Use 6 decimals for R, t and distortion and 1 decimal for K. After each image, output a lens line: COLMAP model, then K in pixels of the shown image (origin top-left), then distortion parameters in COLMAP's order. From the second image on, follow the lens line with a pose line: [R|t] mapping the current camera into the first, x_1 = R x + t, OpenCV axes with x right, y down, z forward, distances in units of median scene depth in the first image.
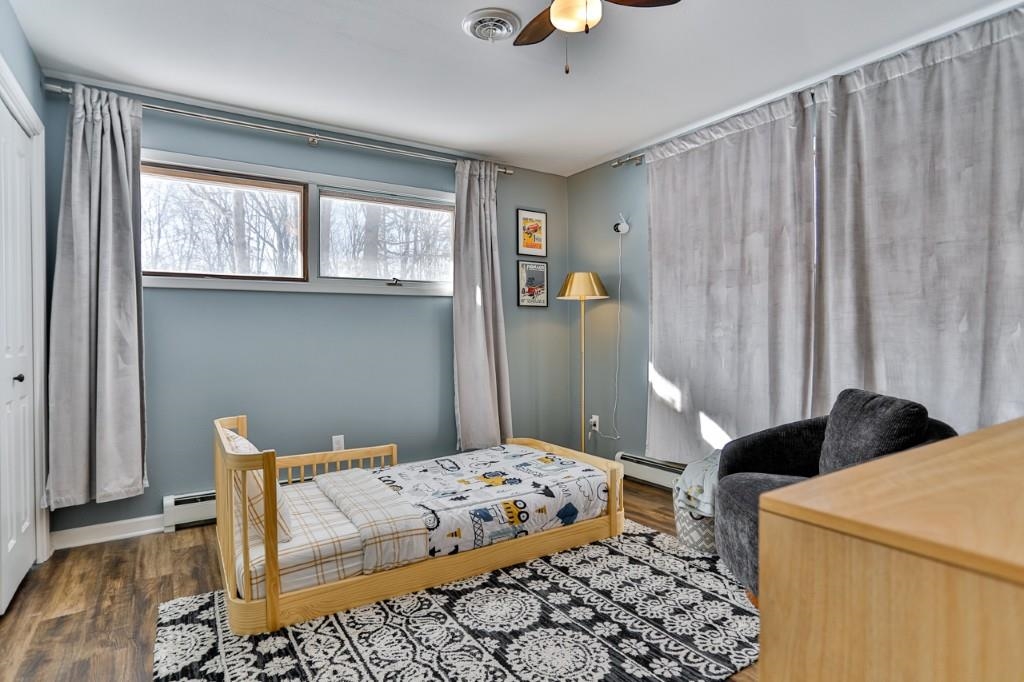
lens RADIAL K [[531.9, 0, 517.5], [0, 531.9, 332.4], [0, 0, 1]] dist [0.000077, 0.000314]
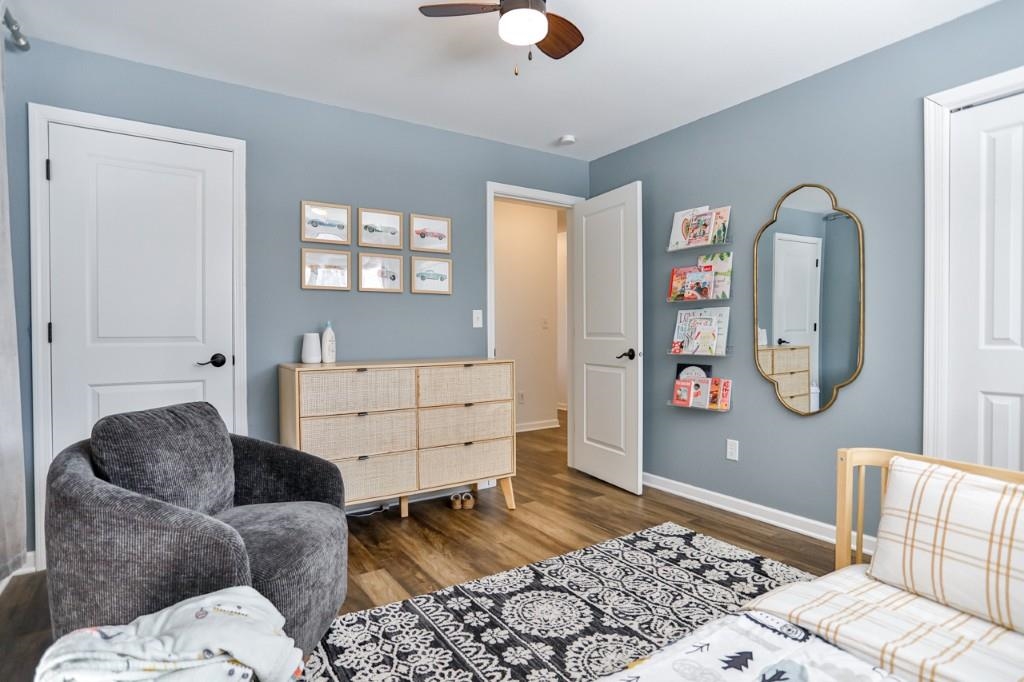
lens RADIAL K [[531.9, 0, 517.5], [0, 531.9, 332.4], [0, 0, 1]] dist [0.000077, 0.000314]
pose [[-0.999924, 0.012271, 0.001414, 0.120725], [0.012270, 0.999925, -0.000314, 0.007355], [-0.001418, -0.000297, -0.999999, 1.999561]]
